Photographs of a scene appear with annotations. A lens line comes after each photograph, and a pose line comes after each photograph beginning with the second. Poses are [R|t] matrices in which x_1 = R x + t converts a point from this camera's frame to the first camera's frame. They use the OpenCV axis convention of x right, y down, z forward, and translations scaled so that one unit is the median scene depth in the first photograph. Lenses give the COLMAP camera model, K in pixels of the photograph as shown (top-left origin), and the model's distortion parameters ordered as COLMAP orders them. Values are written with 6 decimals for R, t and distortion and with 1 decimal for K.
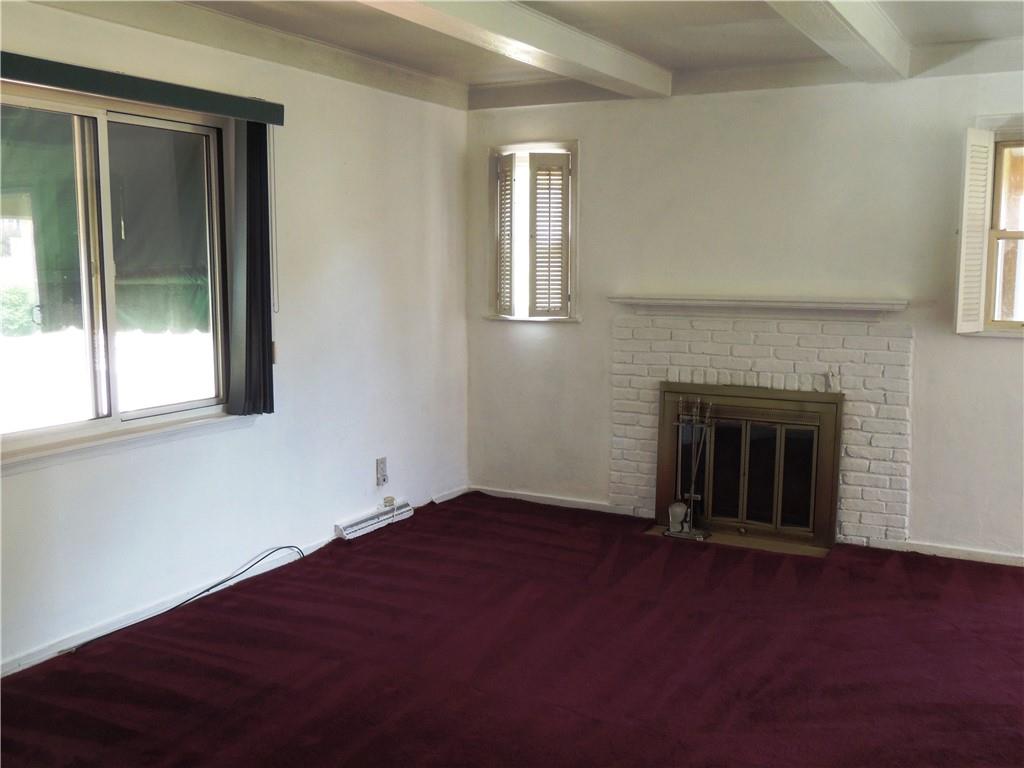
lens RADIAL K [[1017.1, 0, 512.0], [0, 1017.1, 384.0], [0, 0, 1]] dist [0.015336, 0.009758]
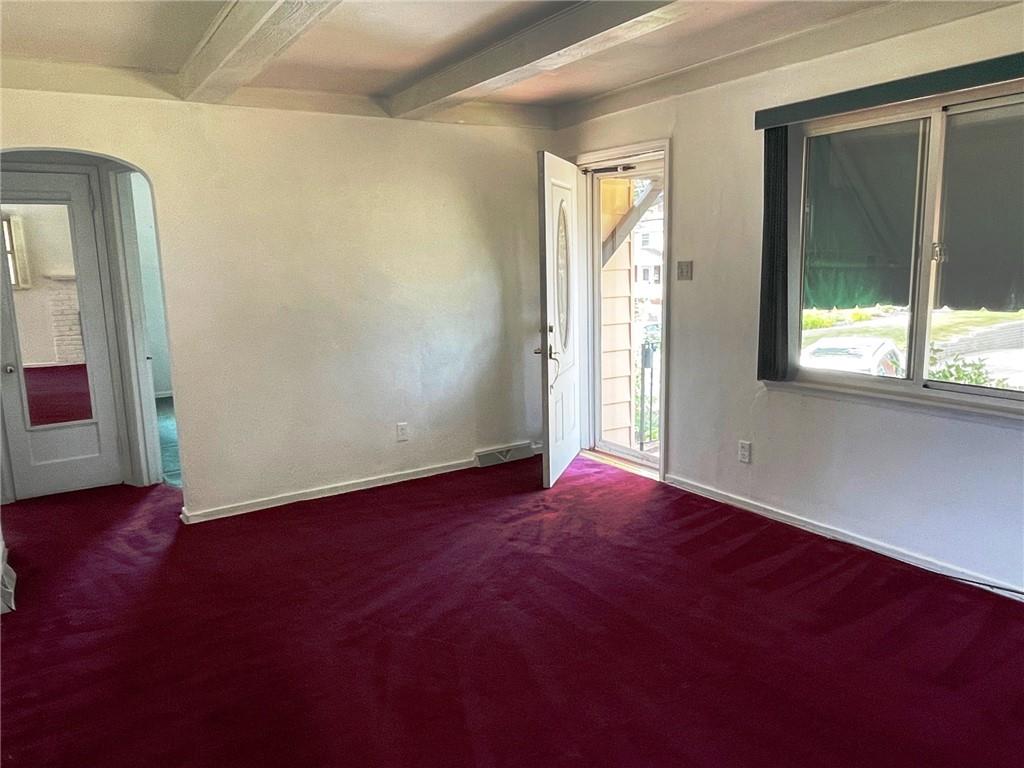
lens RADIAL K [[745.8, 0, 512.0], [0, 745.8, 384.0], [0, 0, 1]] dist [-0.001624, 0.001279]
pose [[-0.477648, 0.168948, -0.862154, 0.539400], [-0.080373, 0.968817, 0.234378, -0.122626], [0.874867, 0.181244, -0.449175, 0.973805]]
